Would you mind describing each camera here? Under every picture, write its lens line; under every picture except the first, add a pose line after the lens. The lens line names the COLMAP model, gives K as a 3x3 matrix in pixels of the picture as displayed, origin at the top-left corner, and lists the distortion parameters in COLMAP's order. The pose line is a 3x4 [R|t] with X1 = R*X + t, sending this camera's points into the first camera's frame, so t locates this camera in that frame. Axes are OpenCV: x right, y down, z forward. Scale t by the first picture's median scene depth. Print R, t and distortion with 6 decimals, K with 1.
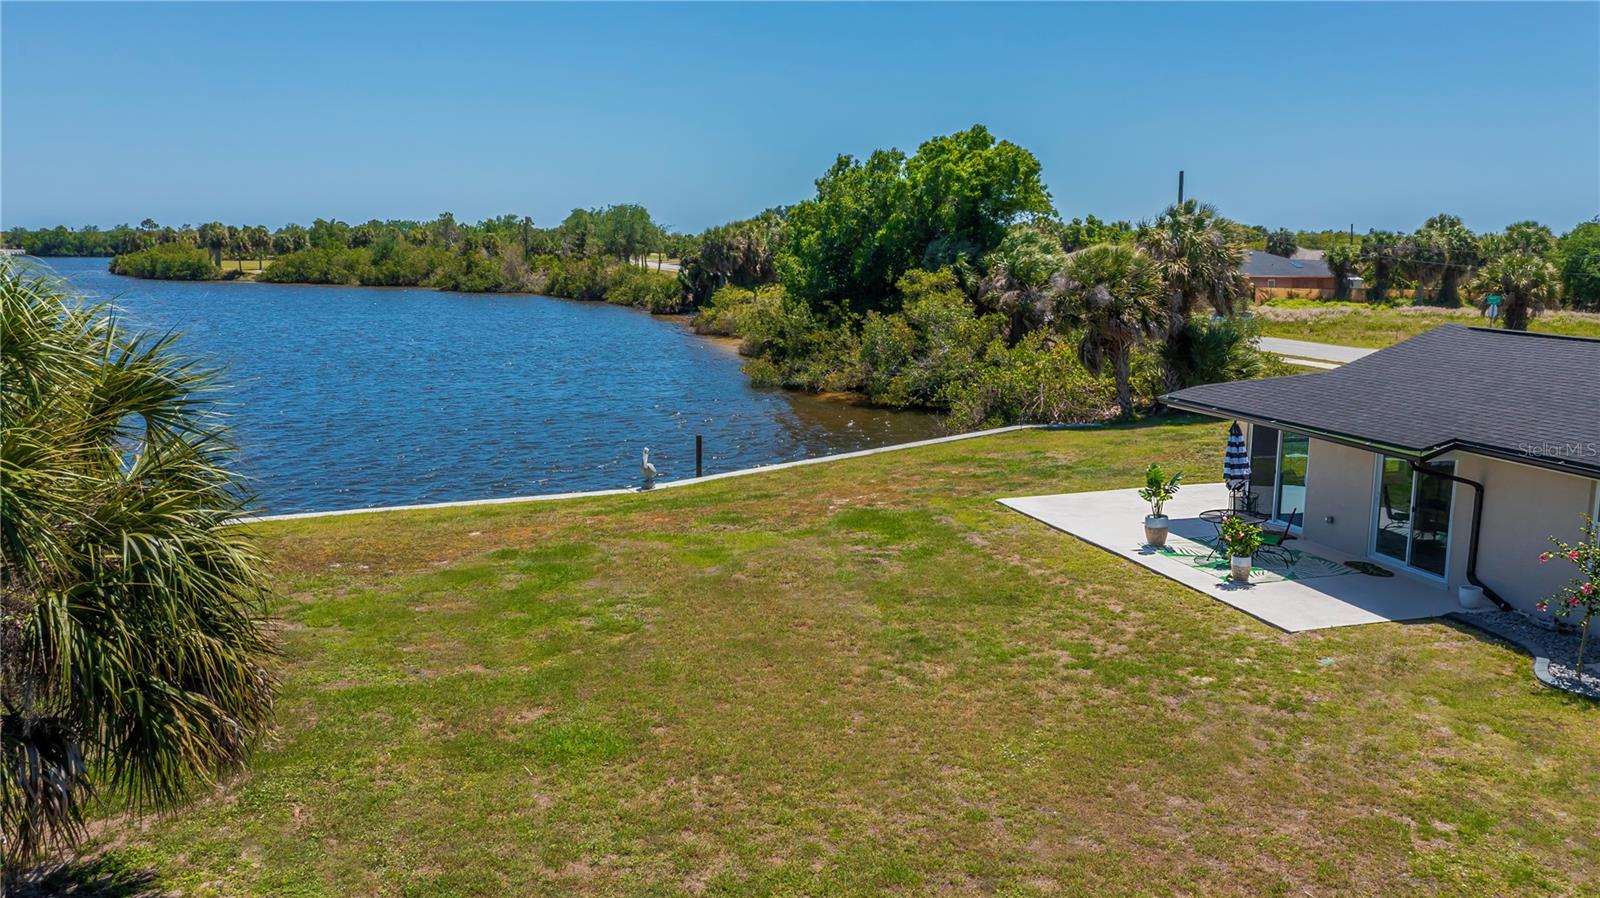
lens RADIAL K [[1253.4, 0, 800.0], [0, 1253.4, 449.0], [0, 0, 1]] dist [-0.015450, 0.004913]
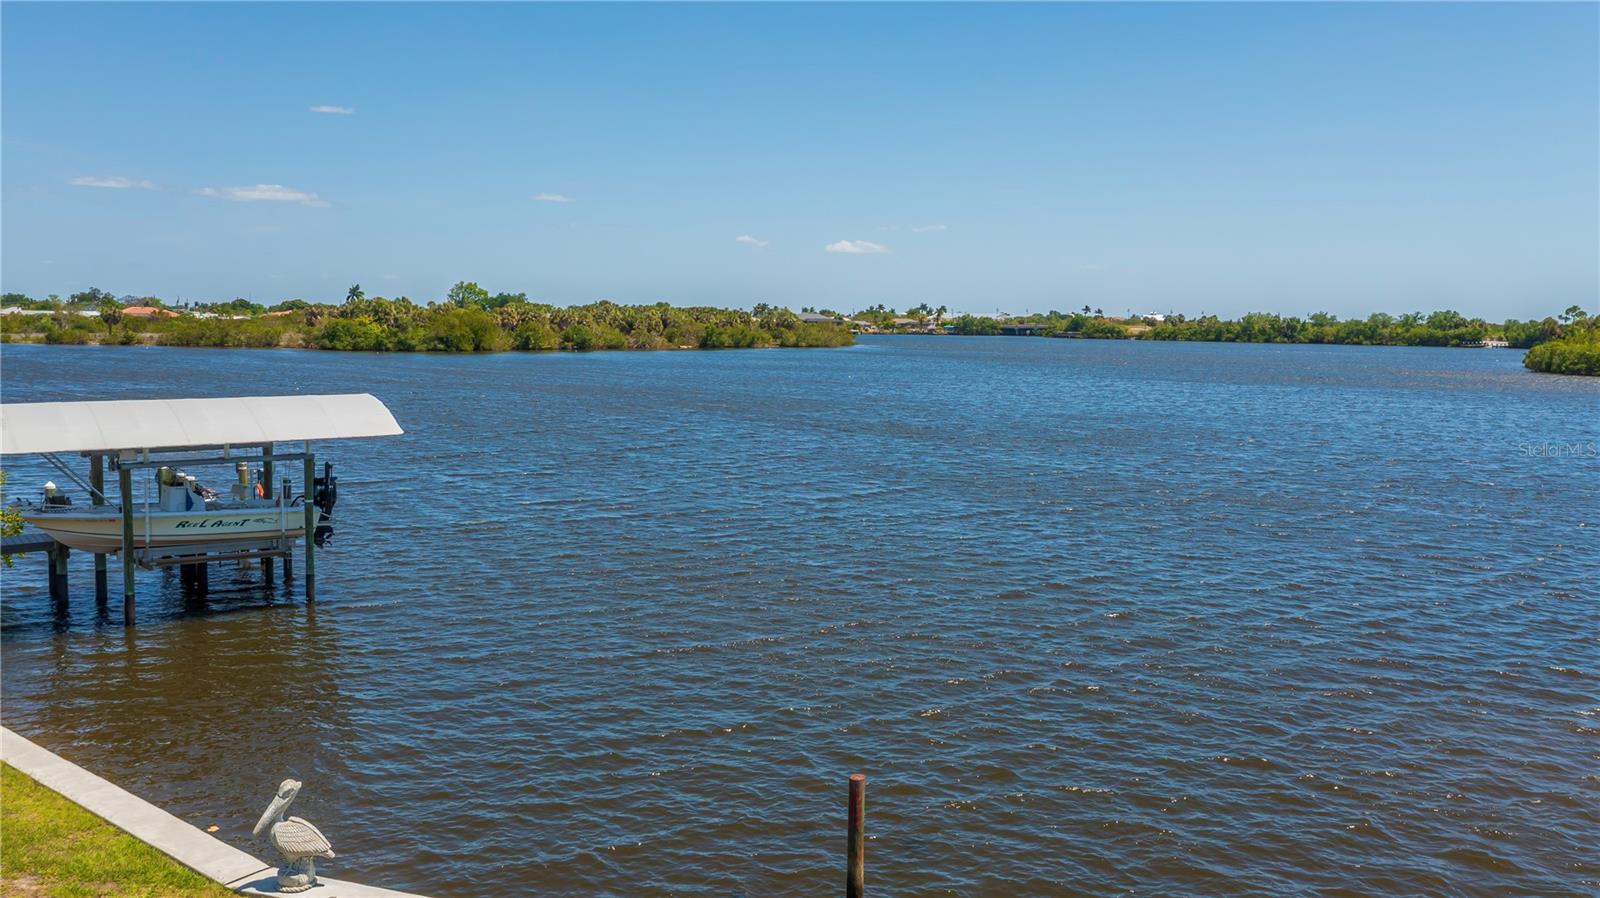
lens RADIAL K [[1253.4, 0, 800.0], [0, 1253.4, 449.0], [0, 0, 1]] dist [-0.015450, 0.004913]
pose [[0.435446, 0.082962, -0.896384, 0.143451], [-0.149991, 0.988512, 0.018626, -0.066910], [0.887631, 0.126339, 0.442887, 0.492962]]
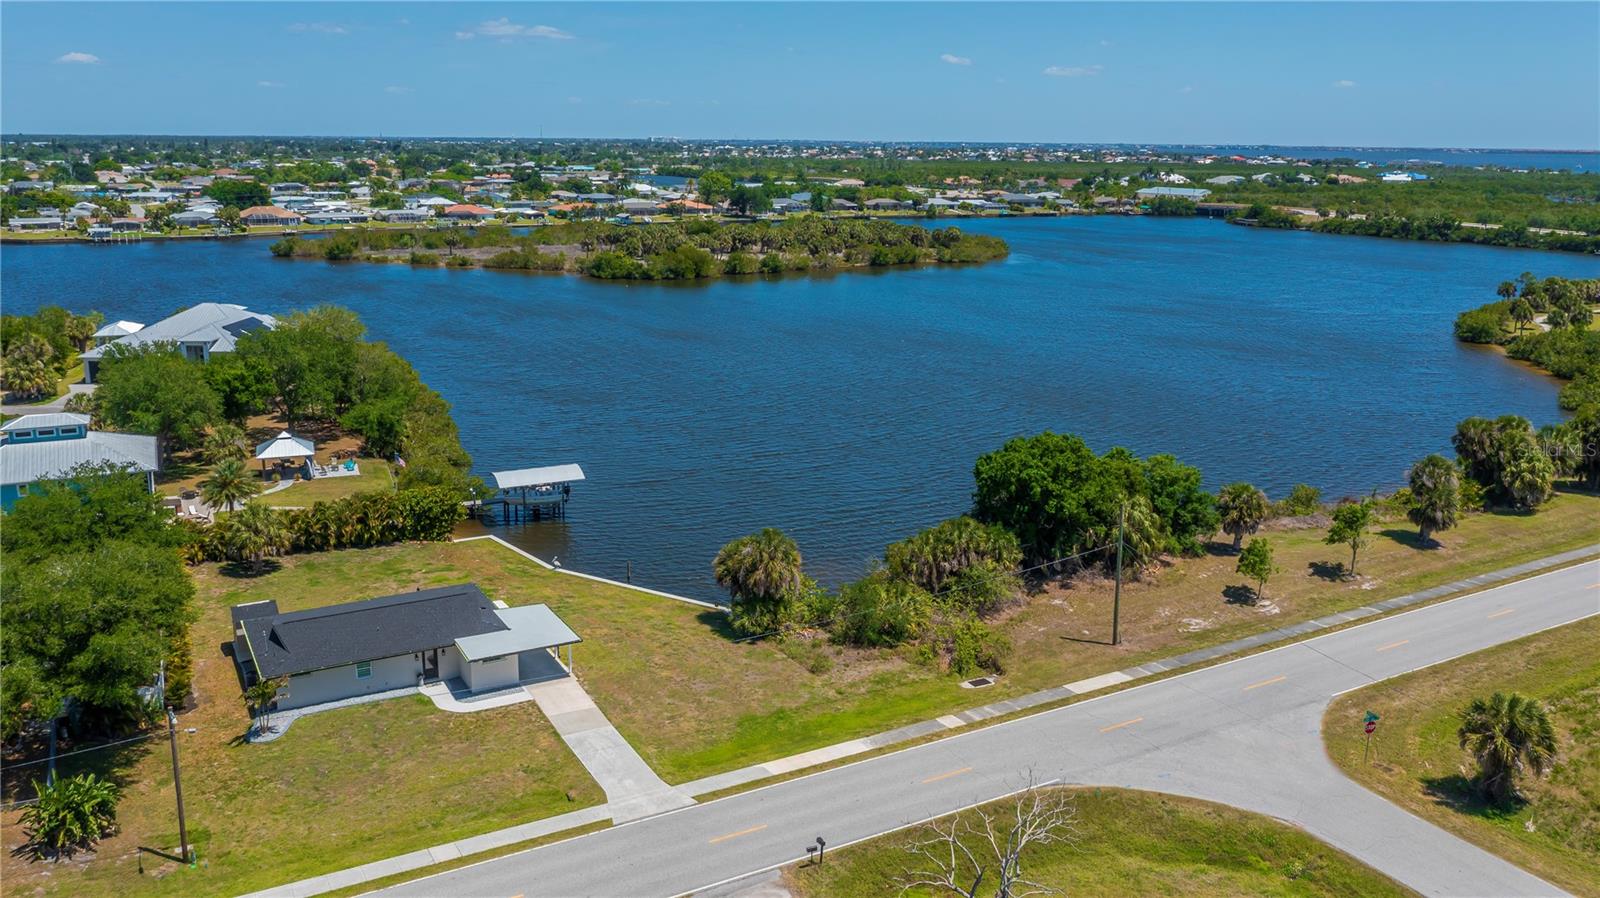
lens RADIAL K [[1260.1, 0, 800.1], [0, 1260.1, 441.2], [0, 0, 1]] dist [-0.020189, 0.014297]
pose [[0.233649, 0.216367, -0.947942, 1.537301], [-0.162244, 0.969934, 0.181396, -0.497292], [0.958689, 0.111415, 0.261728, 0.372169]]
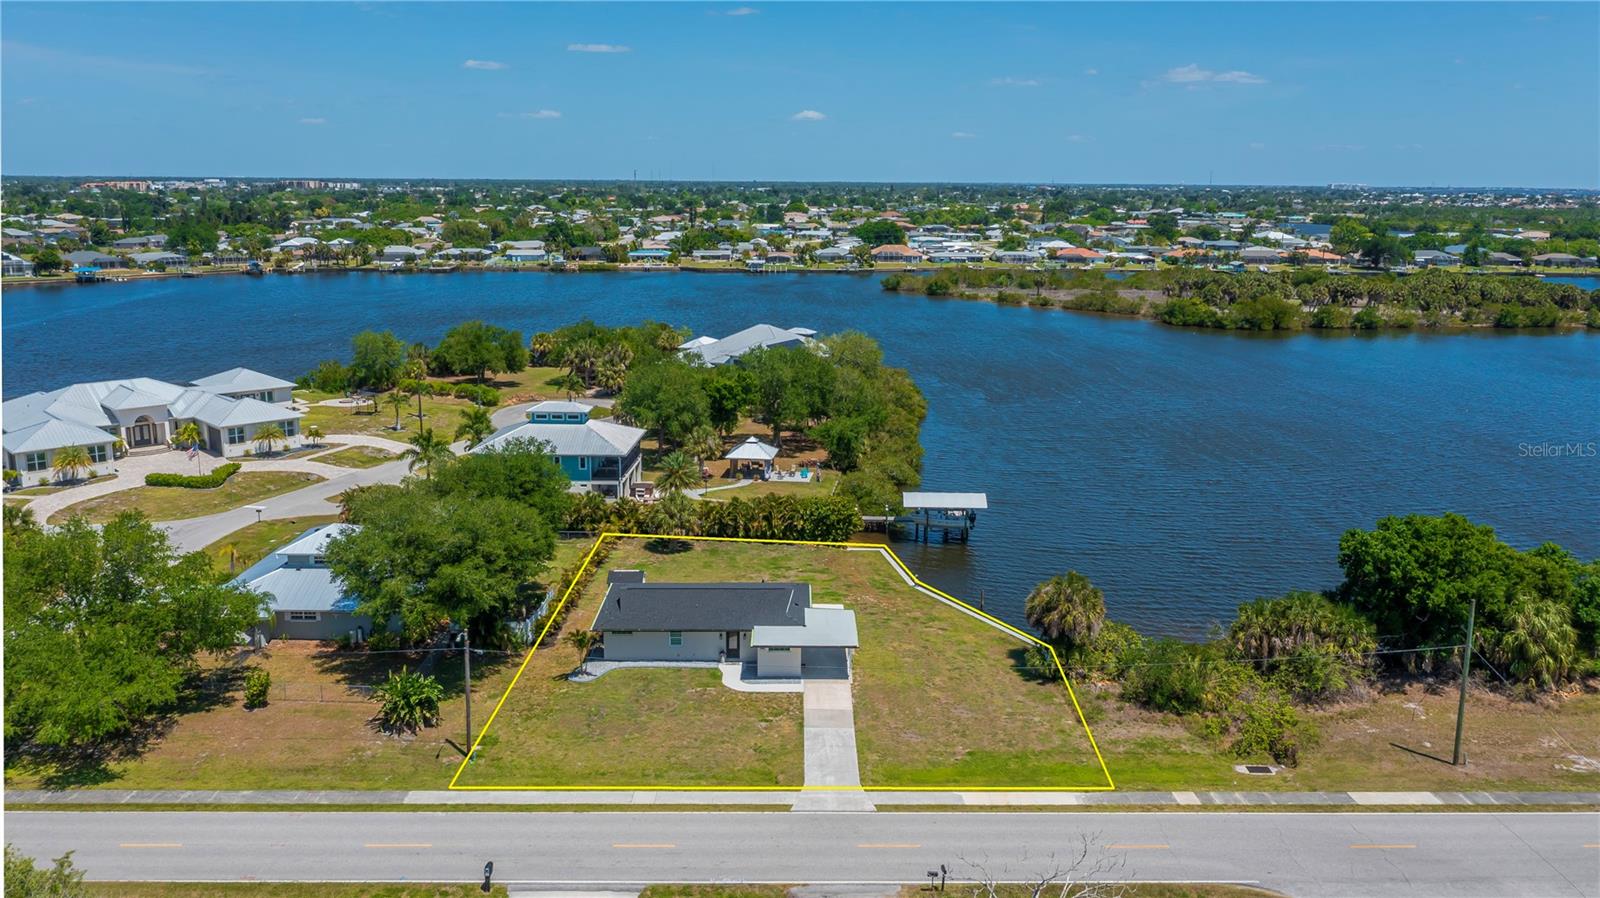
lens RADIAL K [[1261.6, 0, 819.1], [0, 1261.6, 449.0], [0, 0, 1]] dist [-0.001818, -0.004130]
pose [[-0.258840, 0.186376, -0.947769, 1.576245], [-0.166482, 0.957916, 0.233838, -0.547582], [0.951465, 0.218314, -0.216919, 0.722629]]
